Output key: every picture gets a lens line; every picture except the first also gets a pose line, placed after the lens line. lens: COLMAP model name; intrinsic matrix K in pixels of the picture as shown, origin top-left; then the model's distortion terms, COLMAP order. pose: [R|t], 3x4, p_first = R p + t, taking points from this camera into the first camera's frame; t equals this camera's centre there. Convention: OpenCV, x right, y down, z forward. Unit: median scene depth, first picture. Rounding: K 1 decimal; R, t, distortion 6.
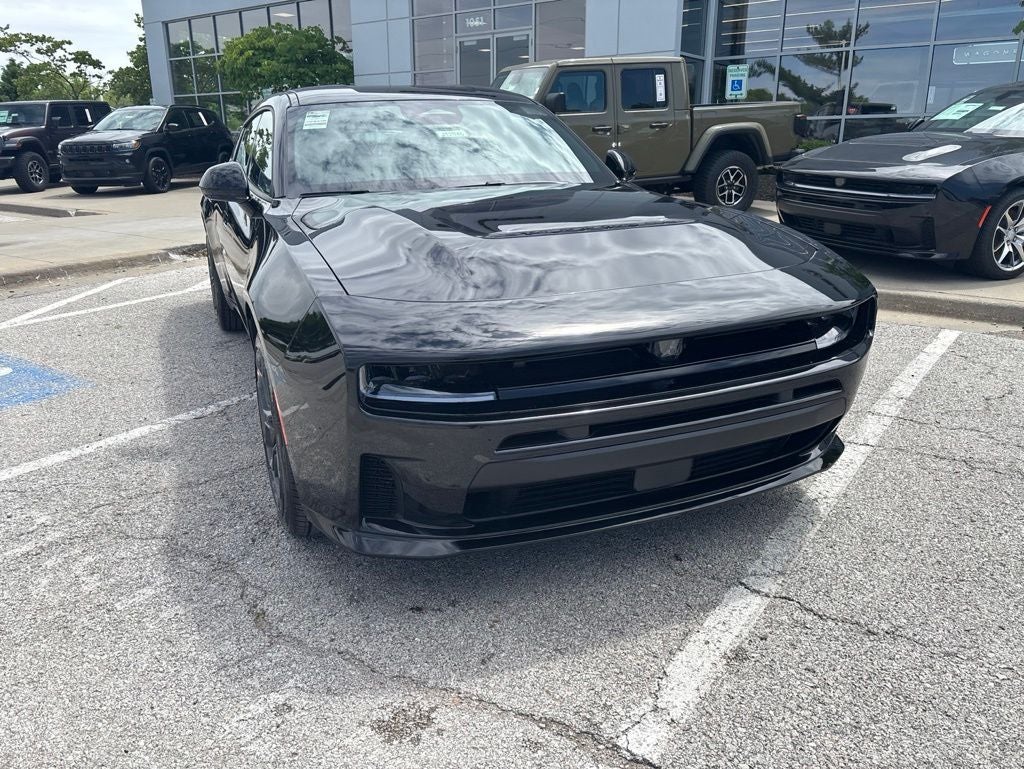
lens RADIAL K [[774.9, 0, 504.7], [0, 774.9, 385.4], [0, 0, 1]] dist [0.045539, -0.052069]
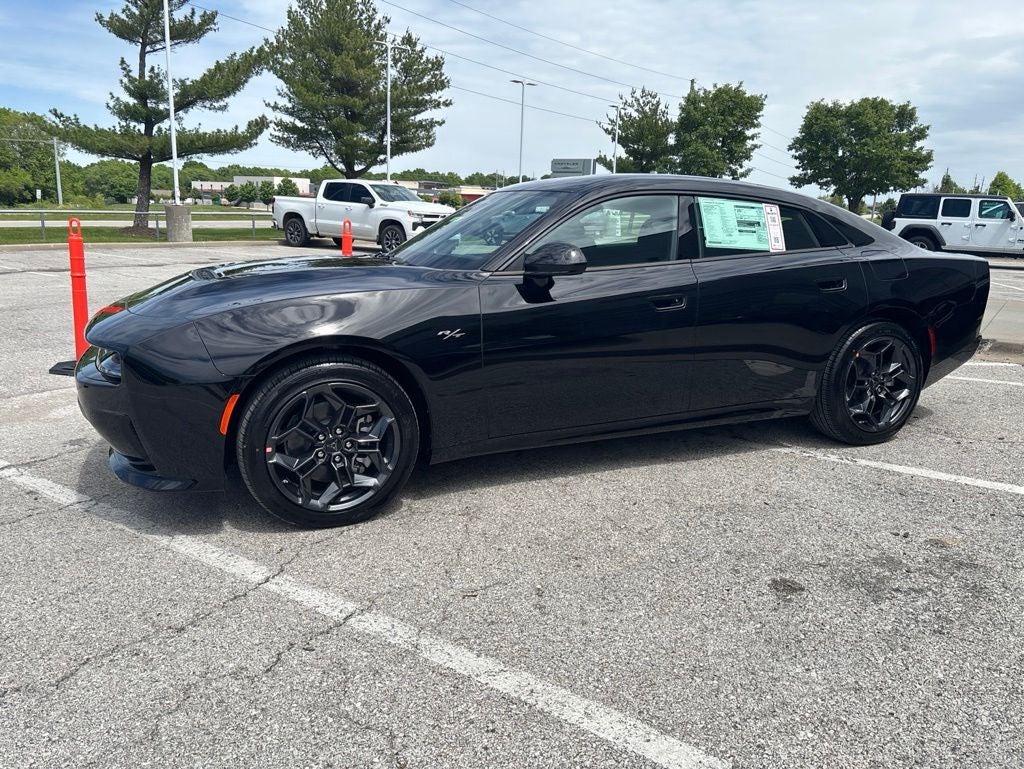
lens RADIAL K [[774.9, 0, 511.1], [0, 774.9, 367.3], [0, 0, 1]] dist [0.045539, -0.052069]
pose [[0.015271, 0.207498, -0.978116, 1.273010], [-0.321019, 0.927460, 0.191740, -0.395796], [0.946950, 0.311066, 0.080774, 1.134755]]
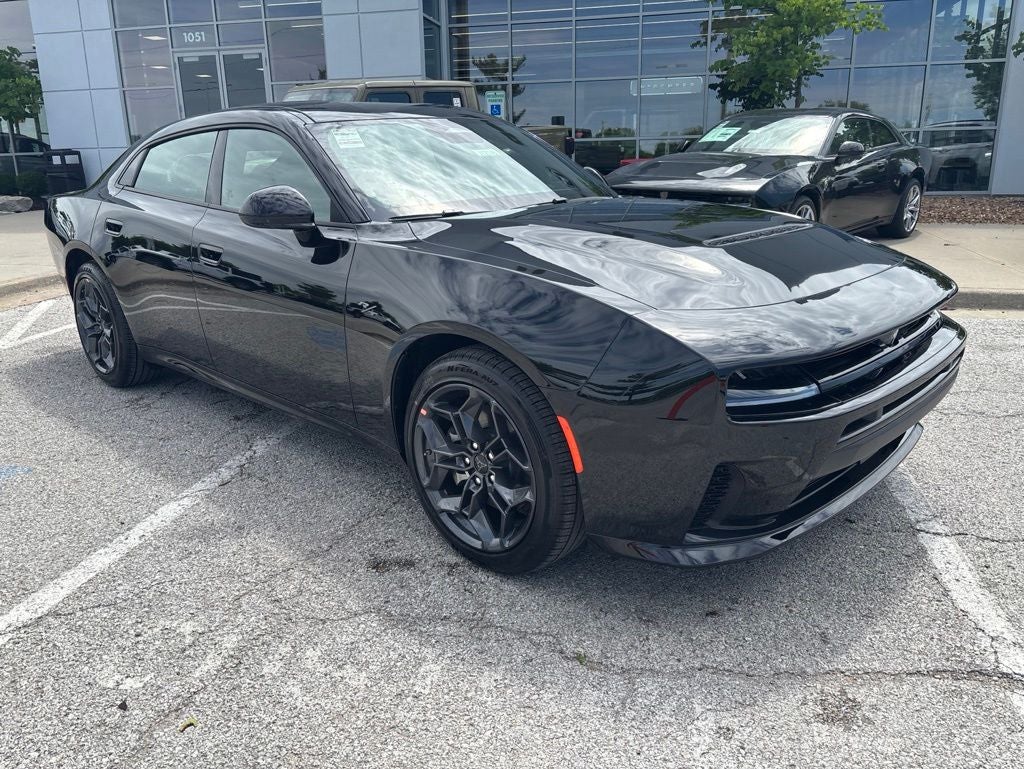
lens RADIAL K [[774.9, 0, 506.9], [0, 774.9, 386.8], [0, 0, 1]] dist [0.045539, -0.052069]
pose [[0.916719, -0.120206, 0.381021, -0.488718], [0.129956, 0.991520, 0.000139, -0.027554], [-0.377806, 0.049389, 0.924567, 0.103681]]
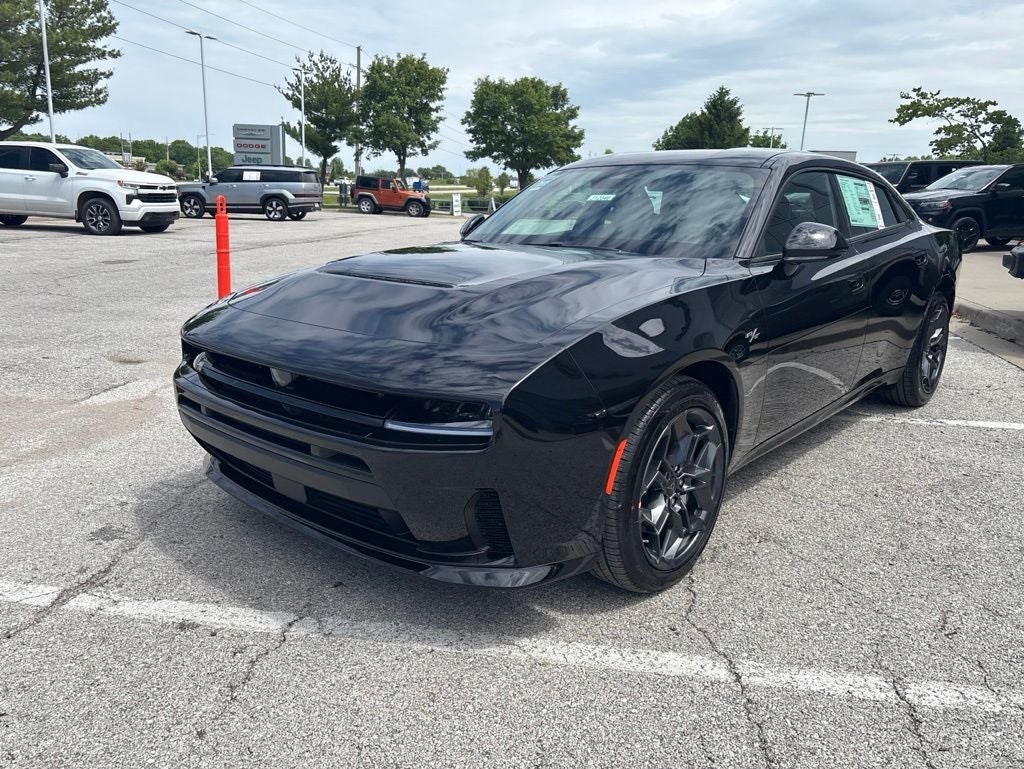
lens RADIAL K [[774.9, 0, 511.3], [0, 774.9, 378.4], [0, 0, 1]] dist [0.045539, -0.052069]
pose [[0.434813, 0.231543, -0.870245, 0.913546], [-0.296657, 0.949266, 0.104345, -0.177517], [0.850254, 0.212794, 0.481442, 0.477905]]
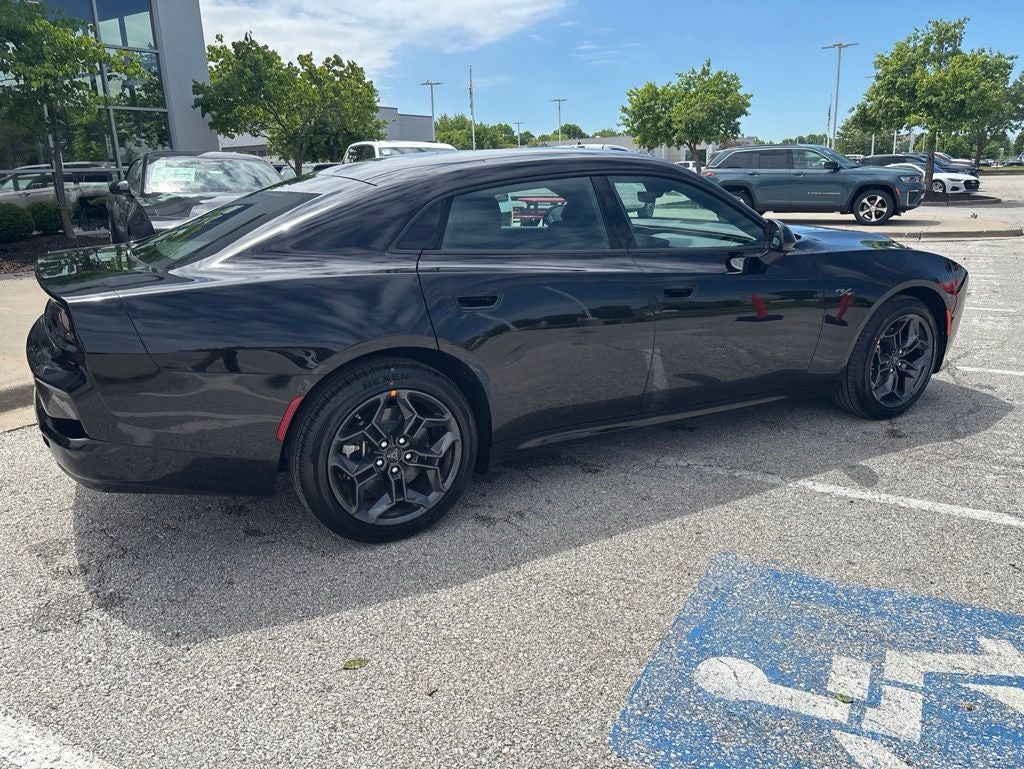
lens RADIAL K [[774.9, 0, 509.5], [0, 774.9, 382.5], [0, 0, 1]] dist [0.045539, -0.052069]
pose [[-0.115231, -0.250706, 0.961181, -1.497497], [0.320969, 0.906323, 0.274877, -0.519965], [-0.940053, 0.340184, -0.023968, 1.508582]]
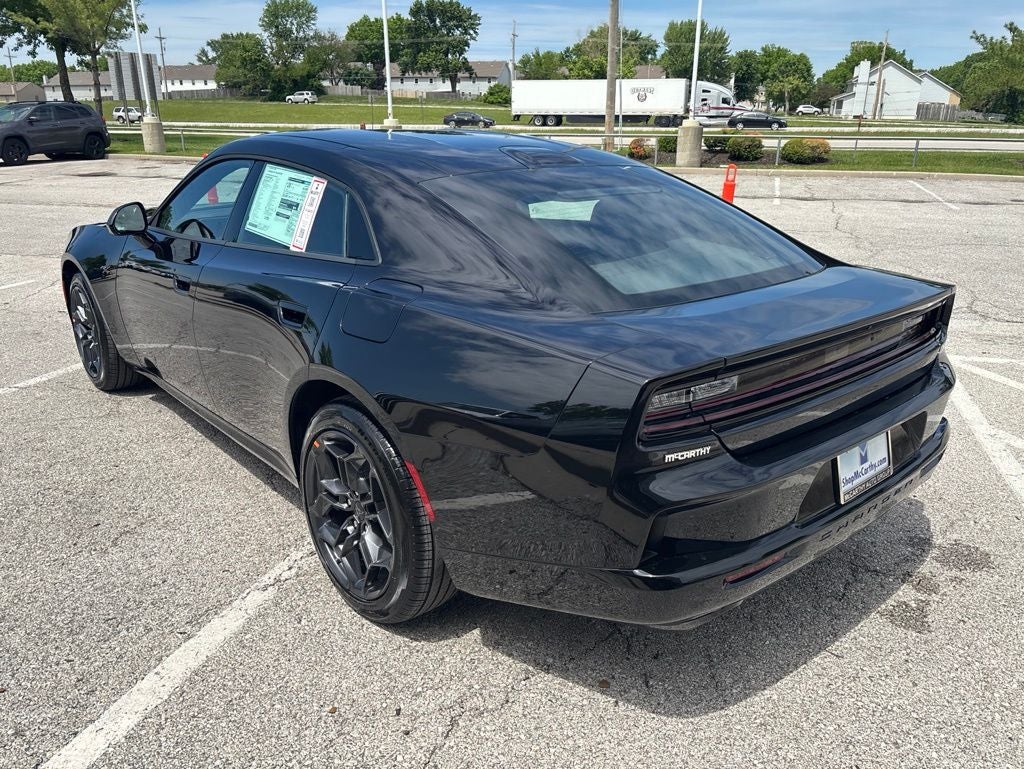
lens RADIAL K [[774.9, 0, 511.1], [0, 774.9, 383.4], [0, 0, 1]] dist [0.045539, -0.052069]
pose [[-0.948646, 0.108641, -0.297100, 0.017495], [-0.091496, 0.804807, 0.586443, -0.880835], [0.302819, 0.583510, -0.753536, 2.414277]]
